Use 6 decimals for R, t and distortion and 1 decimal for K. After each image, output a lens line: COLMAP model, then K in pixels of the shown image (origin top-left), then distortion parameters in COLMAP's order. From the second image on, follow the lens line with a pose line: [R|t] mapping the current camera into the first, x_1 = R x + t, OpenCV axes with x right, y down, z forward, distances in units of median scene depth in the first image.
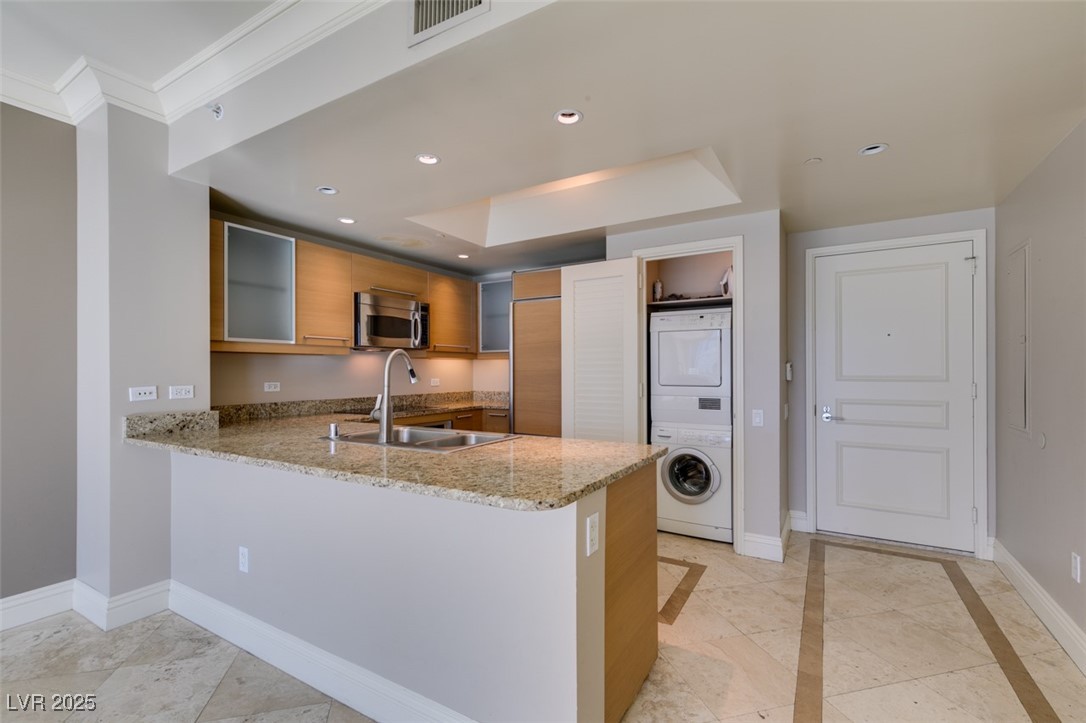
lens RADIAL K [[488.0, 0, 544.2], [0, 488.0, 368.3], [0, 0, 1]] dist [0.006826, -0.003246]
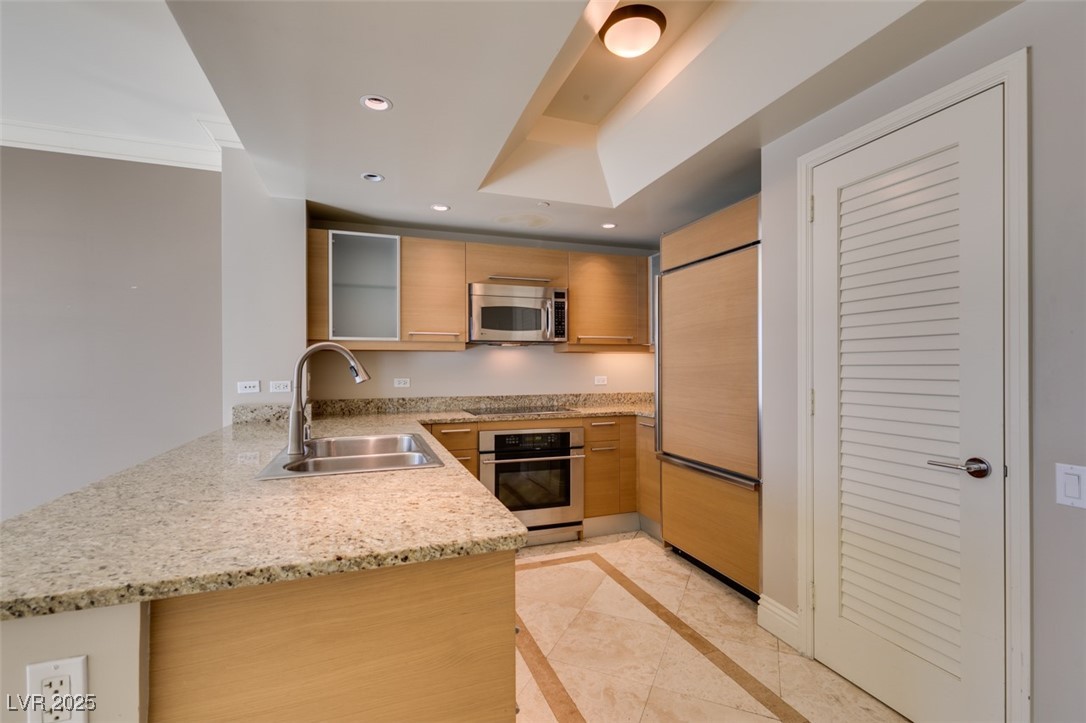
lens RADIAL K [[483.0, 0, 542.9], [0, 483.0, 365.4], [0, 0, 1]] dist [0.006249, -0.002604]
pose [[0.773098, -0.002128, -0.634283, 0.391456], [0.004103, 0.999990, 0.001646, 0.000684], [0.634273, -0.003875, 0.773100, 0.463710]]
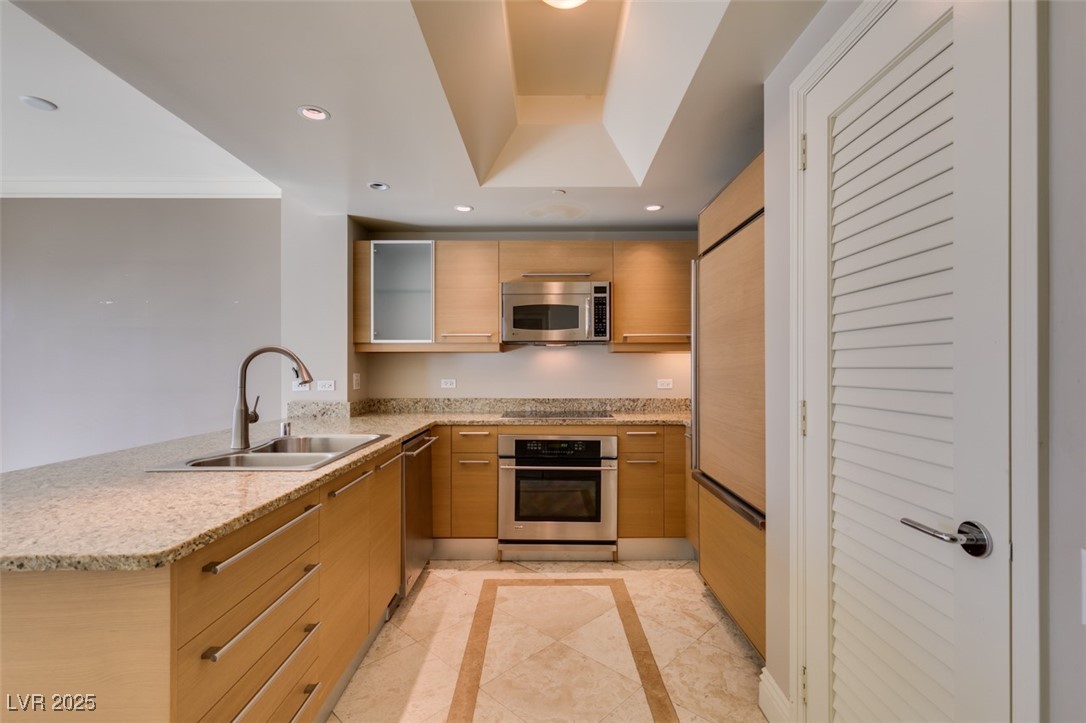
lens RADIAL K [[488.0, 0, 541.0], [0, 488.0, 366.1], [0, 0, 1]] dist [0.006826, -0.003246]
pose [[0.506289, -0.001097, -0.862363, 0.549156], [0.004854, 0.999987, 0.001577, -0.000943], [0.862350, -0.004985, 0.506288, 0.749781]]
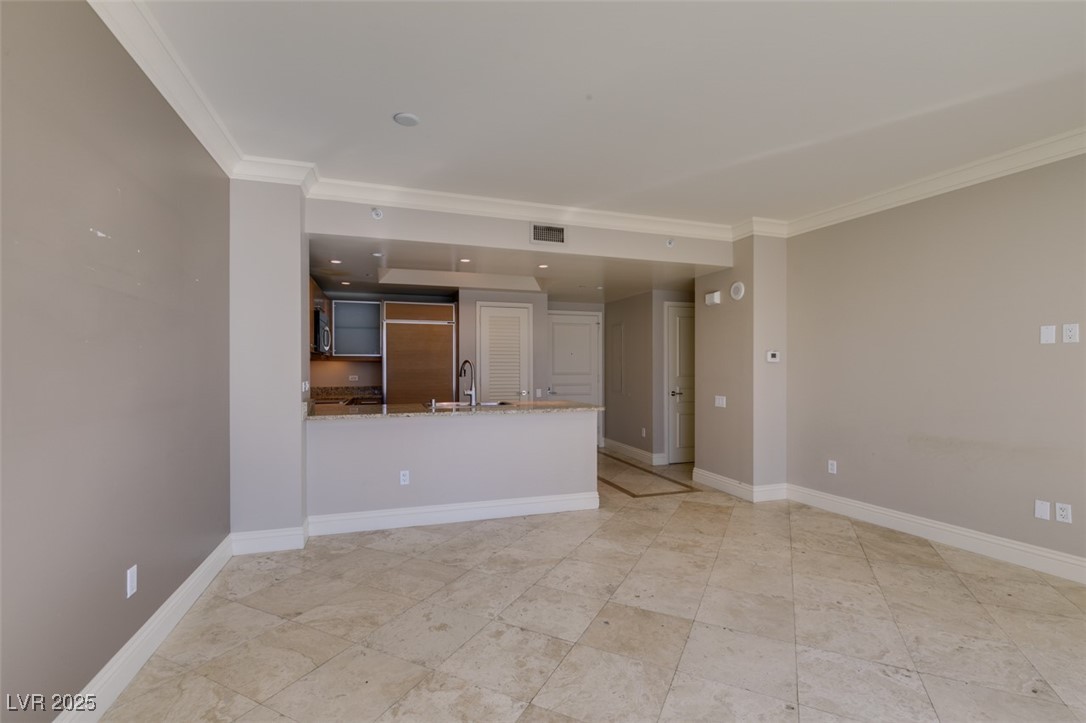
lens RADIAL K [[488.0, 0, 543.0], [0, 488.0, 365.3], [0, 0, 1]] dist [0.006826, -0.003246]
pose [[0.654071, 0.007886, 0.756392, -1.224048], [-0.003739, 0.999967, -0.007192, -0.001188], [-0.756424, 0.001876, 0.654079, -0.397953]]
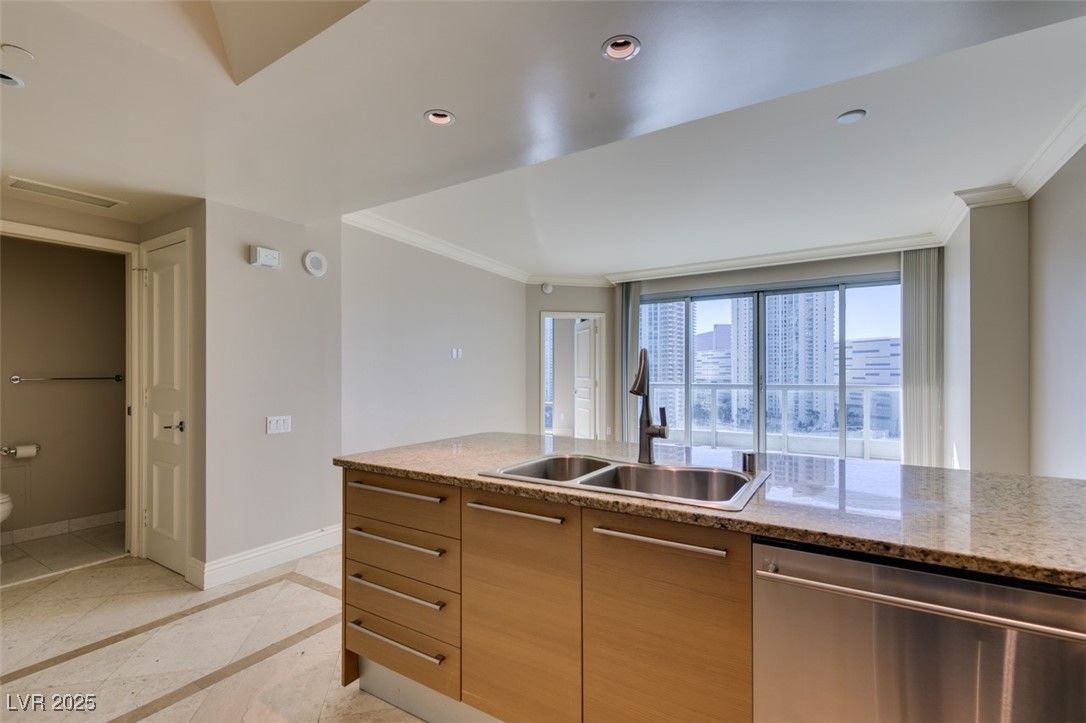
lens RADIAL K [[488.0, 0, 544.2], [0, 488.0, 368.3], [0, 0, 1]] dist [0.006826, -0.003246]
pose [[-0.999676, 0.003455, 0.025235, -0.125633], [0.003224, 0.999953, -0.009157, -0.002822], [-0.025266, -0.009072, -0.999640, 1.355787]]
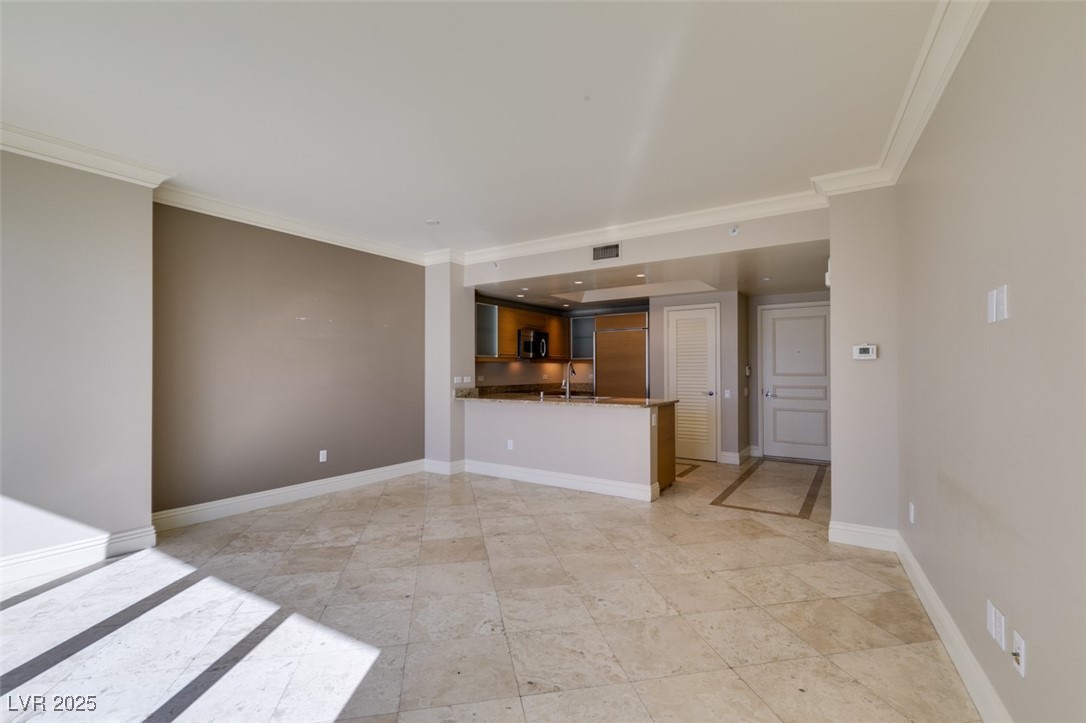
lens RADIAL K [[488.0, 0, 539.2], [0, 488.0, 359.9], [0, 0, 1]] dist [0.006826, -0.003246]
pose [[0.998220, -0.000449, -0.059633, -0.235831], [-0.000480, 0.999879, -0.015564, -0.006881], [0.059633, 0.015565, 0.998099, -1.151003]]
